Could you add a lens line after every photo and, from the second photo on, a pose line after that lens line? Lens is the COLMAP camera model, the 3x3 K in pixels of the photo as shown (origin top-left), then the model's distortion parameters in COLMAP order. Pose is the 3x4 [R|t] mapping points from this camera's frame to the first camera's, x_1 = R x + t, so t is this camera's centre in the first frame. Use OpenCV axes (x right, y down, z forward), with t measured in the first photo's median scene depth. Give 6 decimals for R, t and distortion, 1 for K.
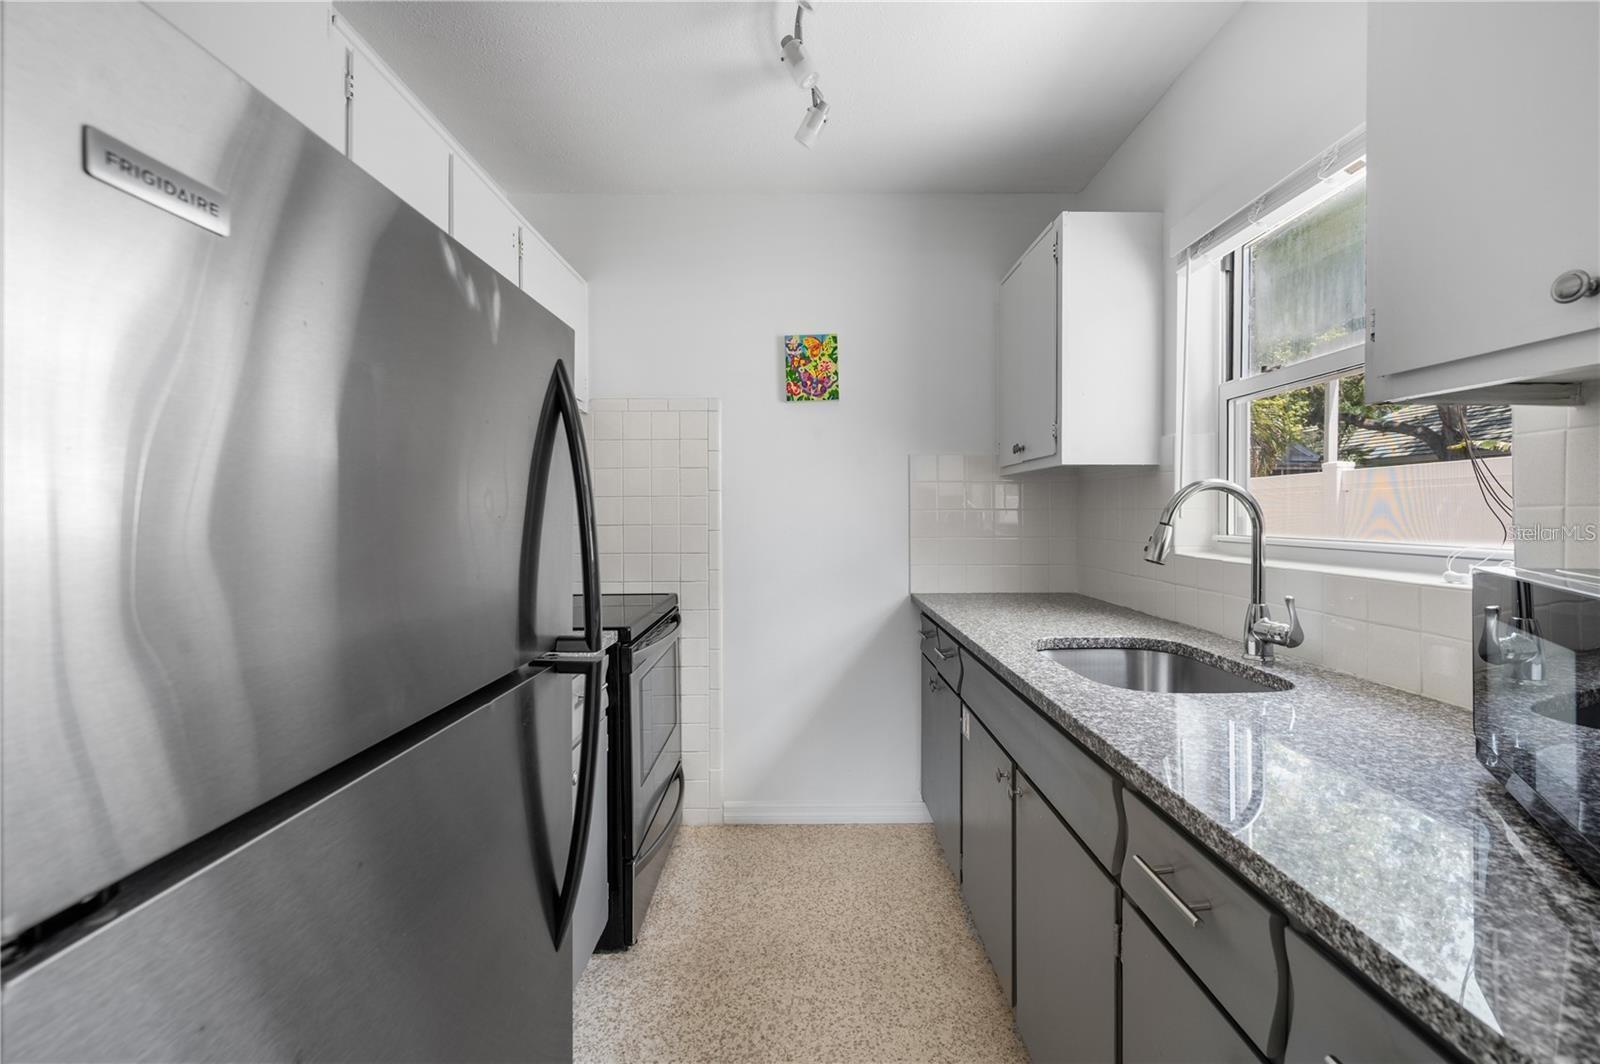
lens RADIAL K [[678.2, 0, 793.3], [0, 678.2, 511.6], [0, 0, 1]] dist [-0.001493, 0.000170]
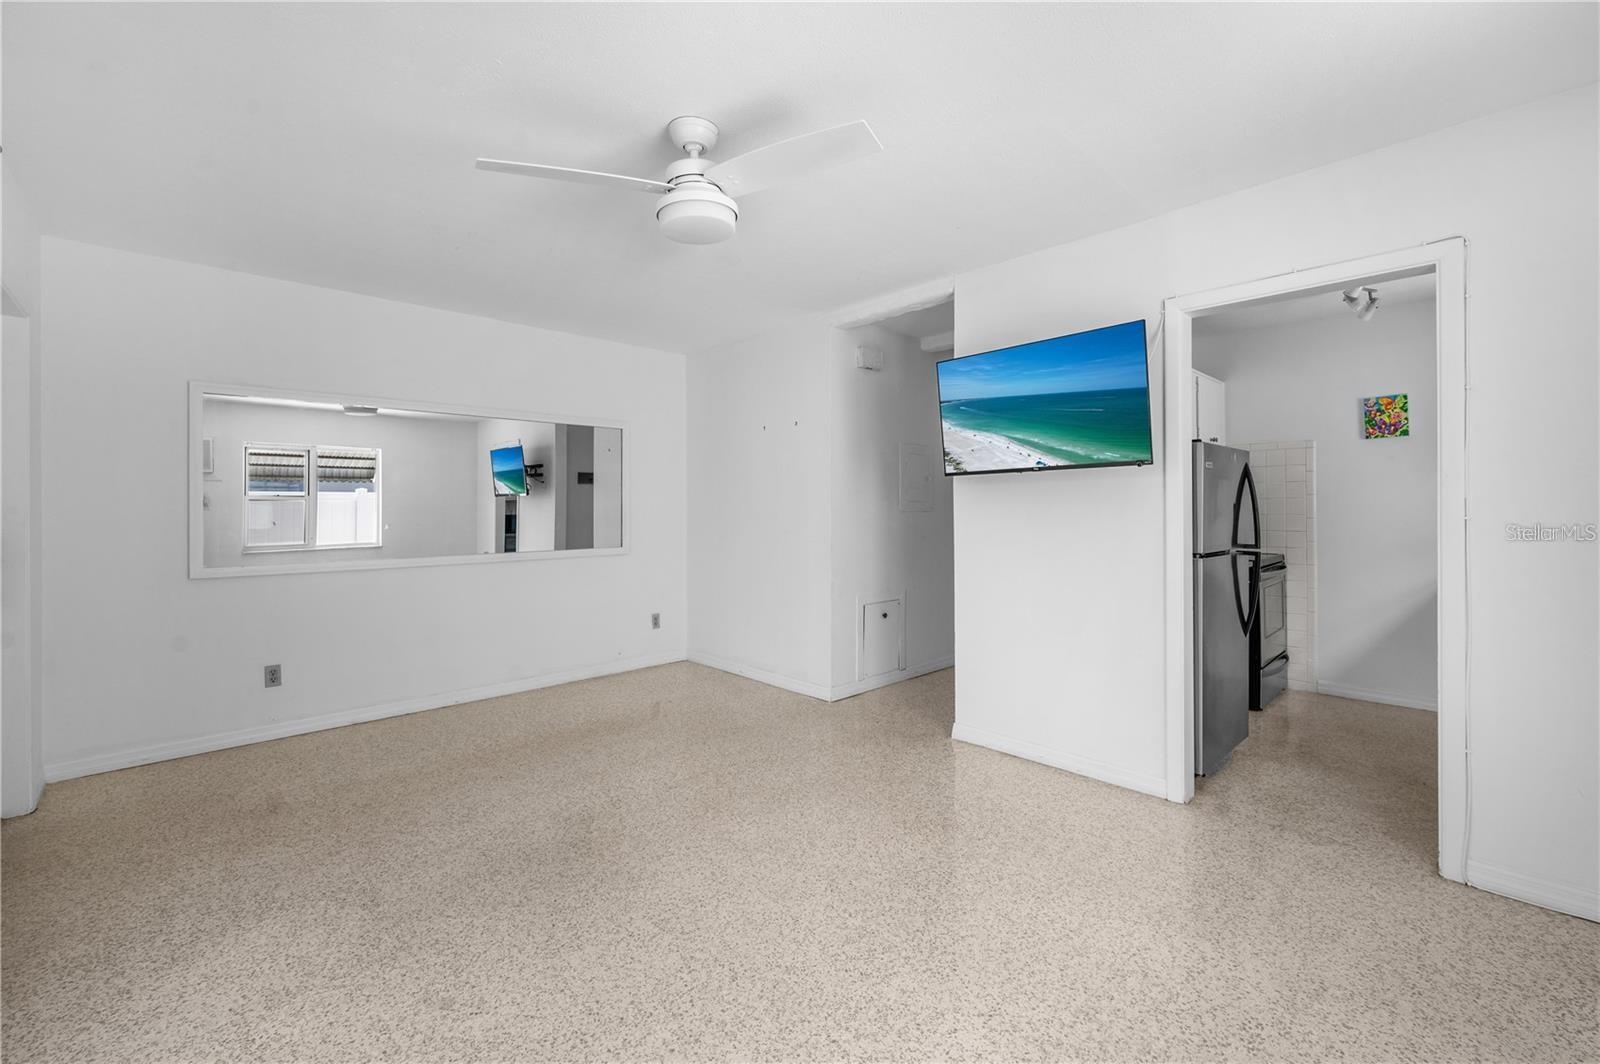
lens RADIAL K [[678.2, 0, 793.3], [0, 678.2, 511.6], [0, 0, 1]] dist [-0.001493, 0.000170]
pose [[0.708196, -0.001656, -0.706014, 0.322837], [0.003862, 0.999991, 0.001529, 0.007203], [0.706006, -0.003809, 0.708196, -2.188449]]
